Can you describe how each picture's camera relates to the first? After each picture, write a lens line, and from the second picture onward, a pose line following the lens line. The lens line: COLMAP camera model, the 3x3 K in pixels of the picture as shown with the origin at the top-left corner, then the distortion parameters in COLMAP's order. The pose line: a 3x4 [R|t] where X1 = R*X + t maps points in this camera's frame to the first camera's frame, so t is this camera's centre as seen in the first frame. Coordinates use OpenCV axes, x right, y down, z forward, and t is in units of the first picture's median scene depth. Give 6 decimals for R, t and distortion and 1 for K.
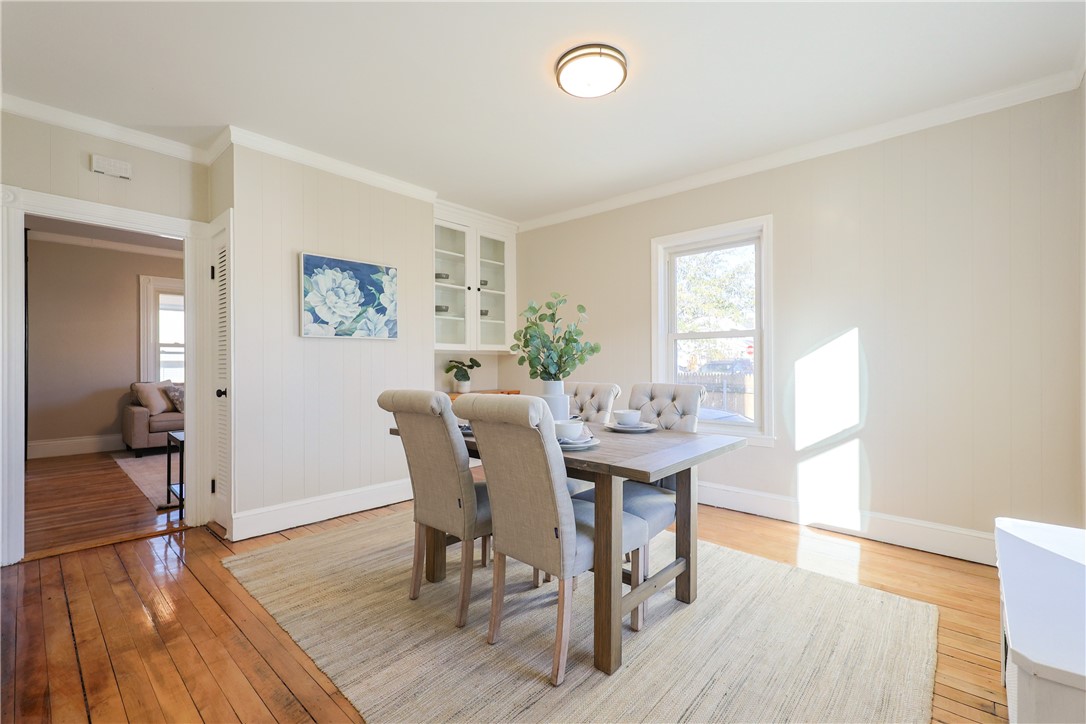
lens RADIAL K [[465.7, 0, 541.4], [0, 465.7, 369.2], [0, 0, 1]] dist [-0.002572, 0.000153]
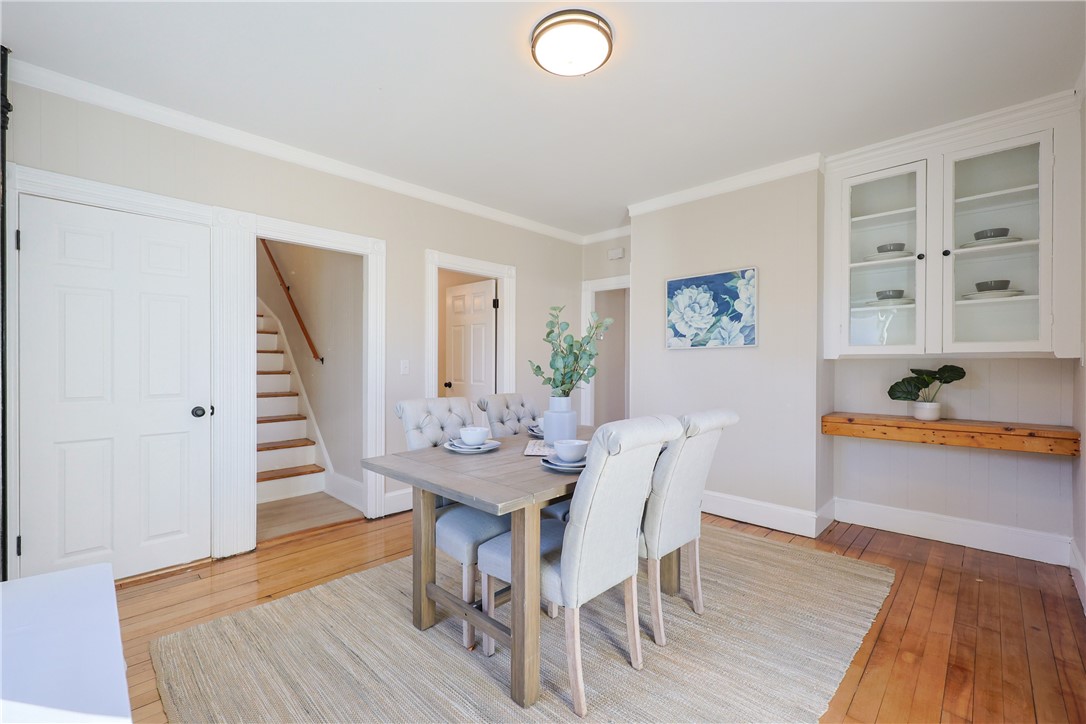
lens RADIAL K [[465.7, 0, 542.2], [0, 465.7, 368.5], [0, 0, 1]] dist [-0.002572, 0.000153]
pose [[-0.037545, 0.014587, -0.999188, 0.661001], [-0.010183, 0.999836, 0.014979, -0.031328], [0.999243, 0.010738, -0.037391, 0.659056]]
